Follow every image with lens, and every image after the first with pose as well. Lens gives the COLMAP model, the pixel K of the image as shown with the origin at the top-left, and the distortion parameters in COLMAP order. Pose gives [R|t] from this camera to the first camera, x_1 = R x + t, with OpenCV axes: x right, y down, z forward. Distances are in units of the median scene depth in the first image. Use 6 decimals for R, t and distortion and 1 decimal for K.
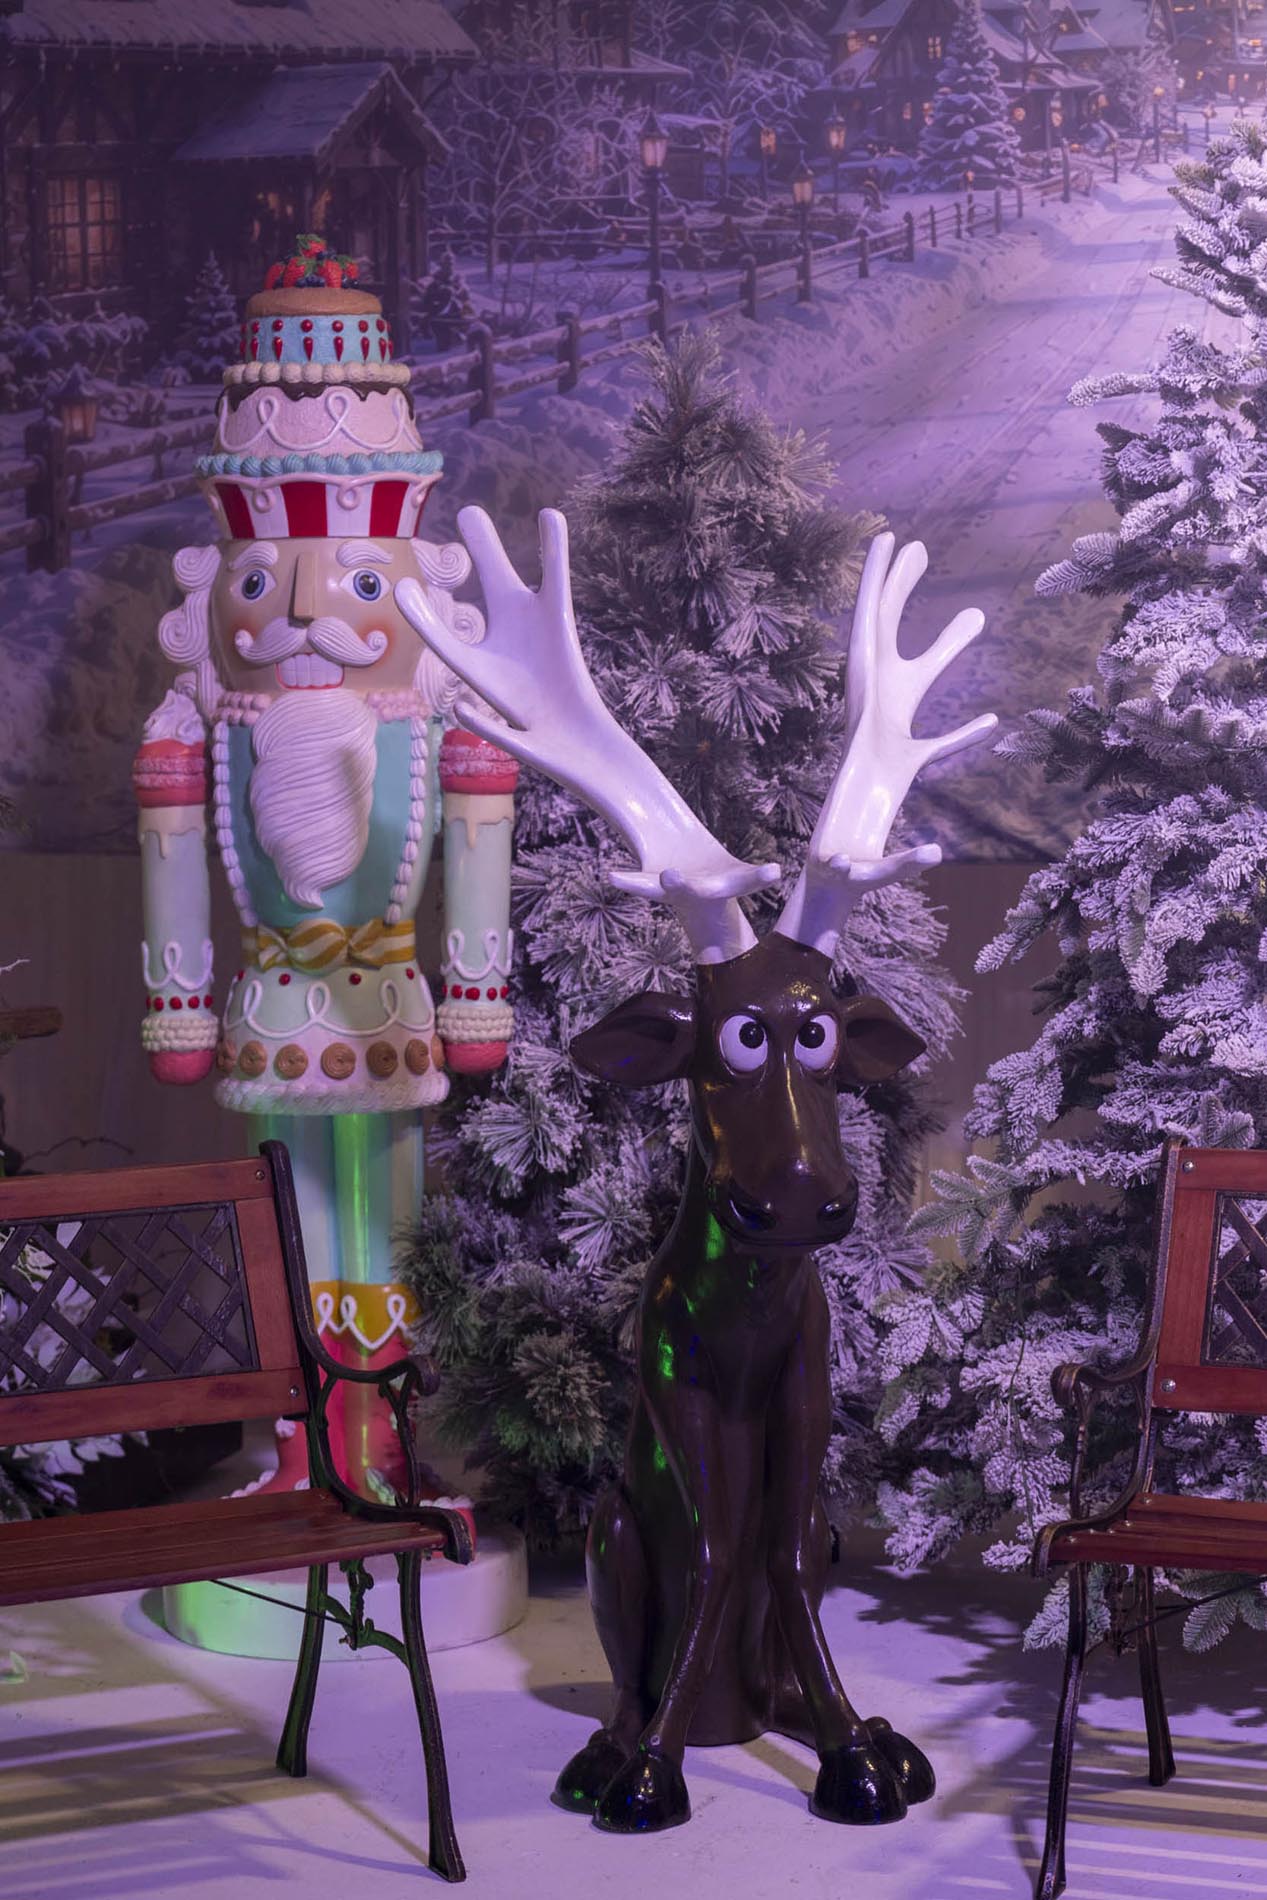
lens RADIAL K [[4649.4, 0, 536.9], [0, 4649.4, 1020.0], [0, 0, 1]] dist [0.082331, 0.000000]
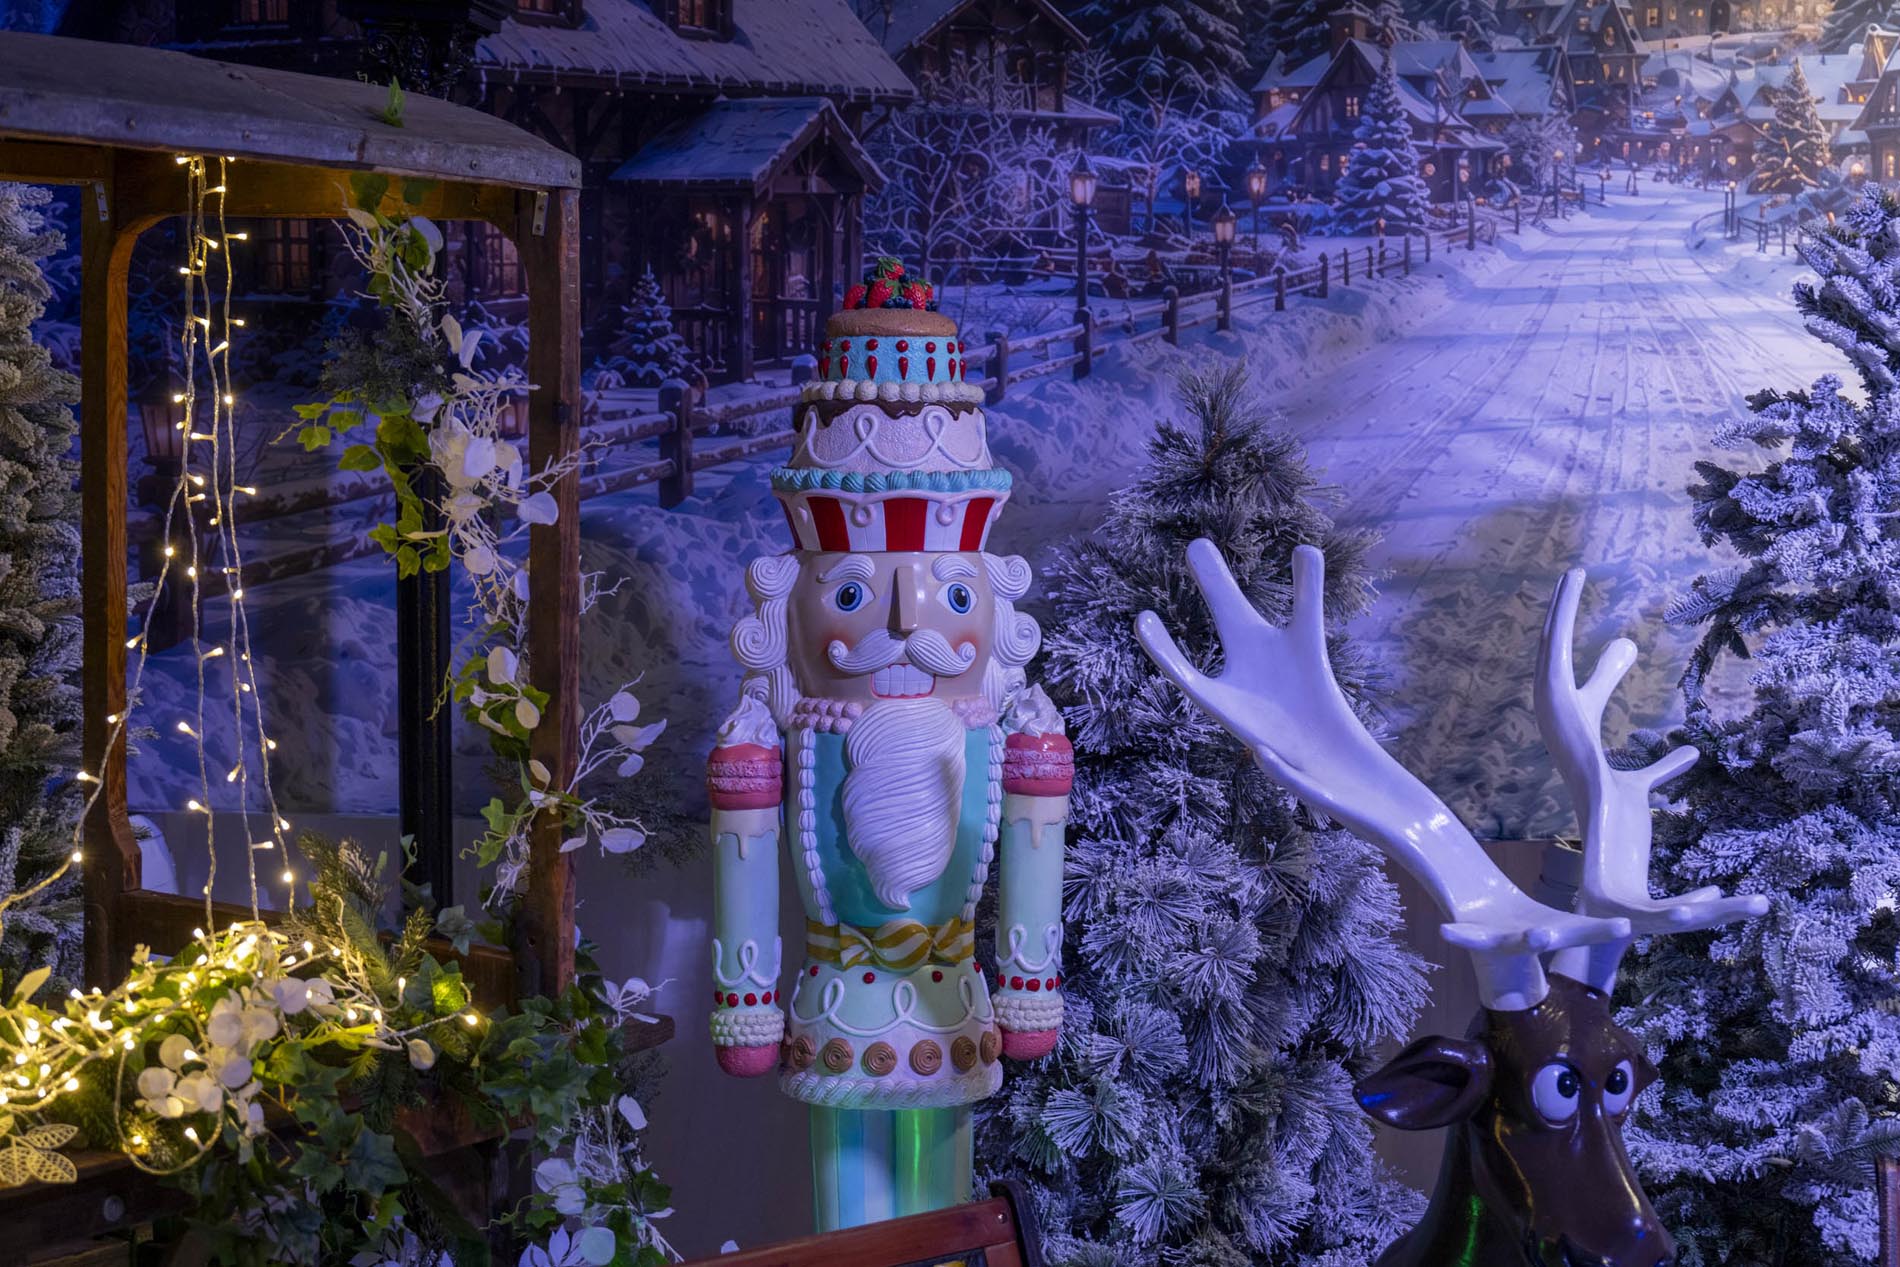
lens RADIAL K [[3241.2, 0, 997.8], [0, 3241.2, 760.1], [0, 0, 1]] dist [0.031951, 0.000000]
pose [[0.973199, -0.002400, 0.229951, -0.188355], [0.005193, 0.999920, -0.011539, -0.047739], [-0.229904, 0.012424, 0.973134, 0.290126]]
